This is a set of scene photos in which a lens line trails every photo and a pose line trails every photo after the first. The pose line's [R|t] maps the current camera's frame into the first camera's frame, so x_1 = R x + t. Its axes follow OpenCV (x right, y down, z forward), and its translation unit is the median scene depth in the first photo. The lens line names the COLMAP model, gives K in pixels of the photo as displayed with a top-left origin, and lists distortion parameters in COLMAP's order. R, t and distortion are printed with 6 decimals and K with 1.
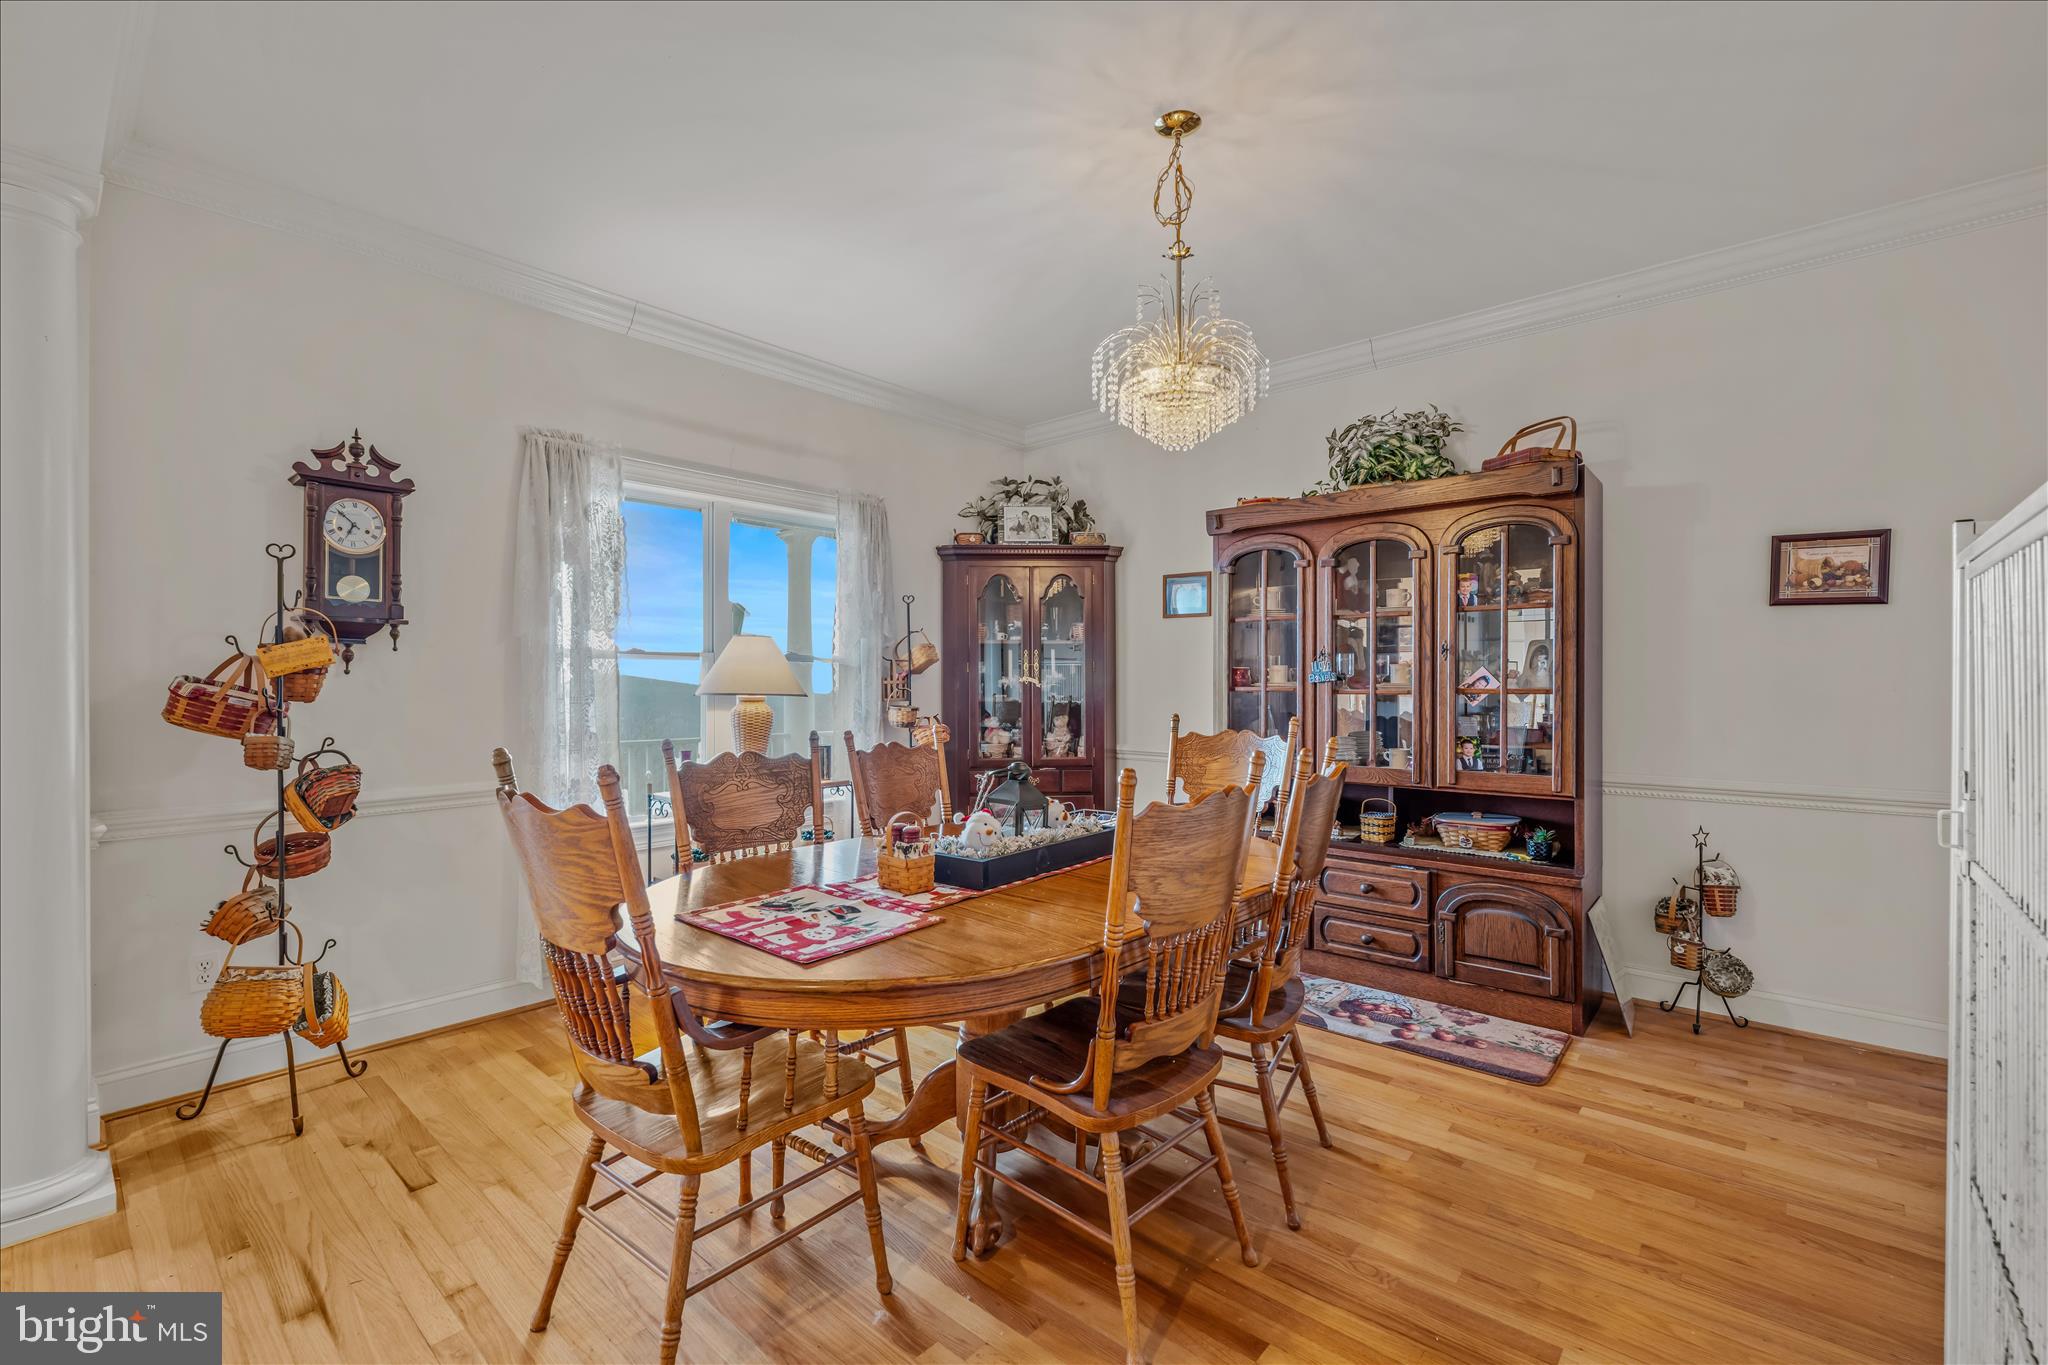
lens RADIAL K [[850.3, 0, 1027.6], [0, 850.3, 669.0], [0, 0, 1]] dist [-0.002289, -0.000037]
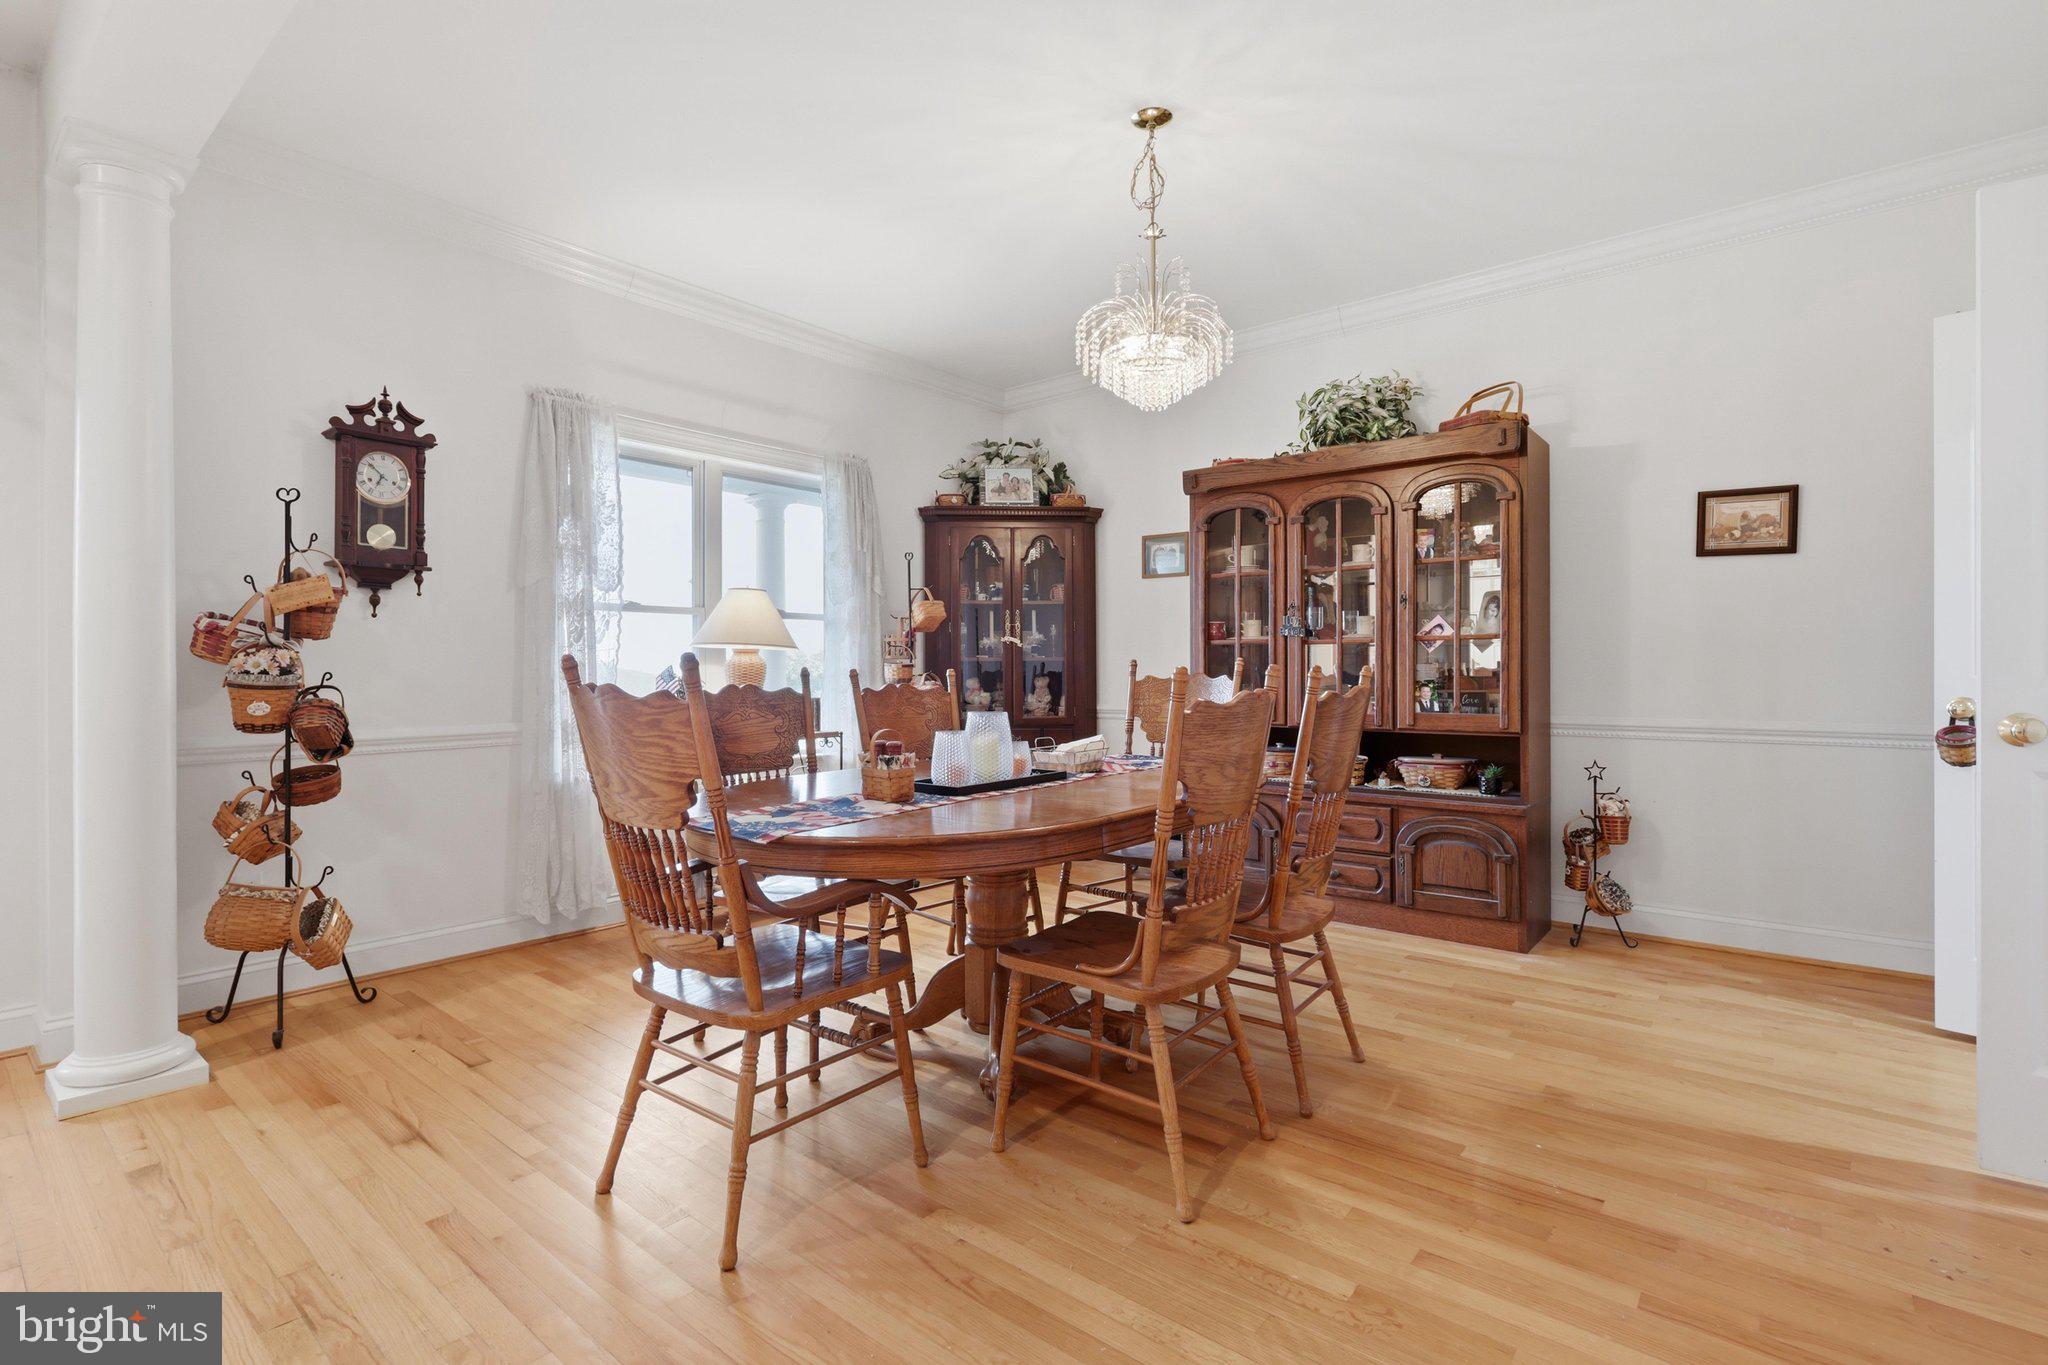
lens RADIAL K [[928.9, 0, 1021.5], [0, 928.9, 653.7], [0, 0, 1]] dist [0.005434, -0.000048]
pose [[0.999686, -0.001314, 0.025014, -0.020314], [0.001348, 0.999998, -0.001342, 0.049168], [-0.025012, 0.001375, 0.999686, -0.166796]]
